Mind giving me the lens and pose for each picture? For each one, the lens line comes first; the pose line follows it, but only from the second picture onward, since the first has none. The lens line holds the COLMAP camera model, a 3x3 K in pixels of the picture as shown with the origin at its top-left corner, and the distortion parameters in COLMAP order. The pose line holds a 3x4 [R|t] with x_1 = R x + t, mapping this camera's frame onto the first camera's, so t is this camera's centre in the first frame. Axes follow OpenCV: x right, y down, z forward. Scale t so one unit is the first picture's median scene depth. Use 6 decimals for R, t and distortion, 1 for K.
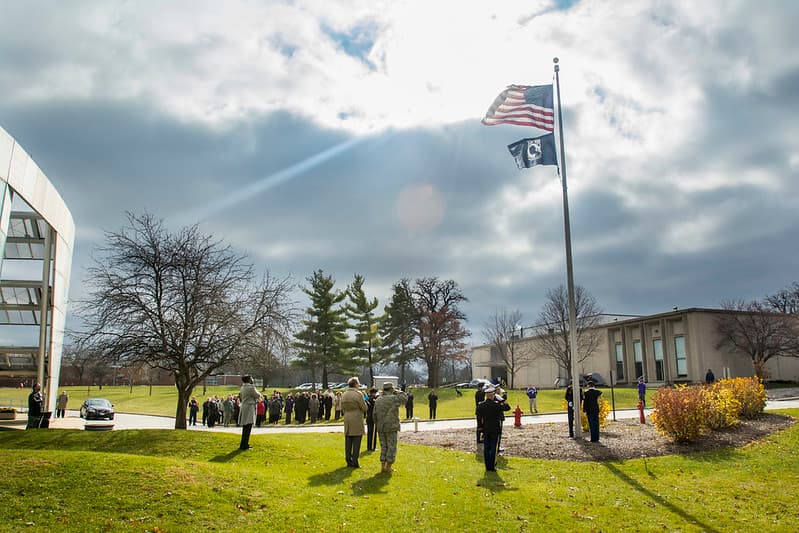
lens RADIAL K [[584.3, 0, 396.7], [0, 584.3, 263.7], [0, 0, 1]] dist [-0.094326, 0.064347]
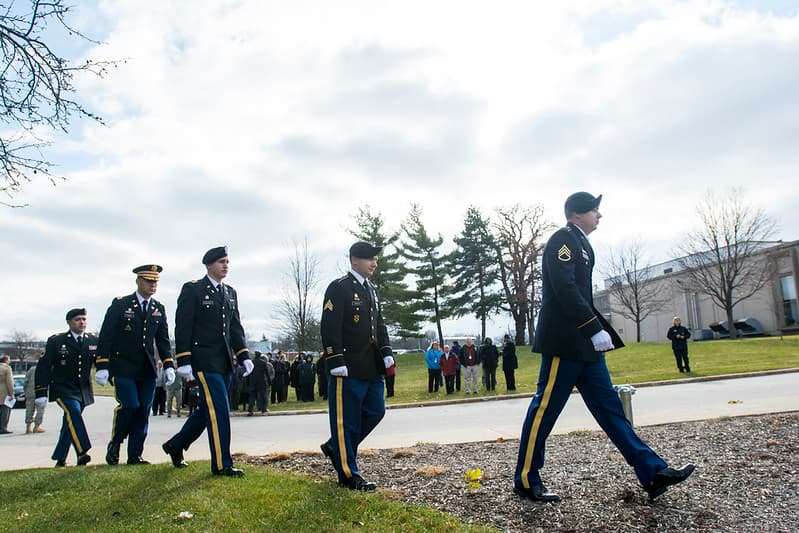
lens RADIAL K [[584.3, 0, 396.7], [0, 584.3, 263.7], [0, 0, 1]] dist [-0.094326, 0.064347]
pose [[0.992348, -0.053591, -0.111236, -0.010542], [0.058546, 0.997411, 0.041762, 0.066585], [0.108710, -0.047954, 0.992916, 0.252166]]
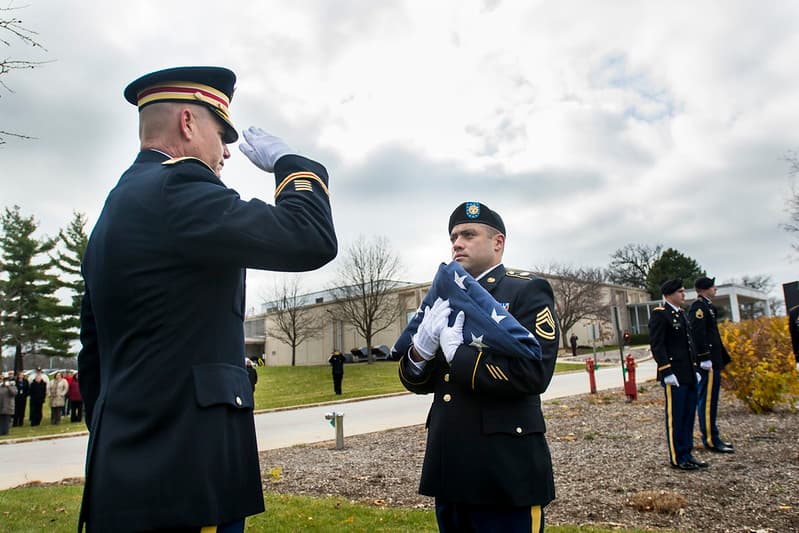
lens RADIAL K [[584.3, 0, 396.7], [0, 584.3, 263.7], [0, 0, 1]] dist [-0.094326, 0.064347]
pose [[0.890772, 0.036224, 0.453005, -0.035233], [-0.047771, 0.998759, 0.014070, 0.054965], [-0.451934, -0.034174, 0.891397, 0.219785]]
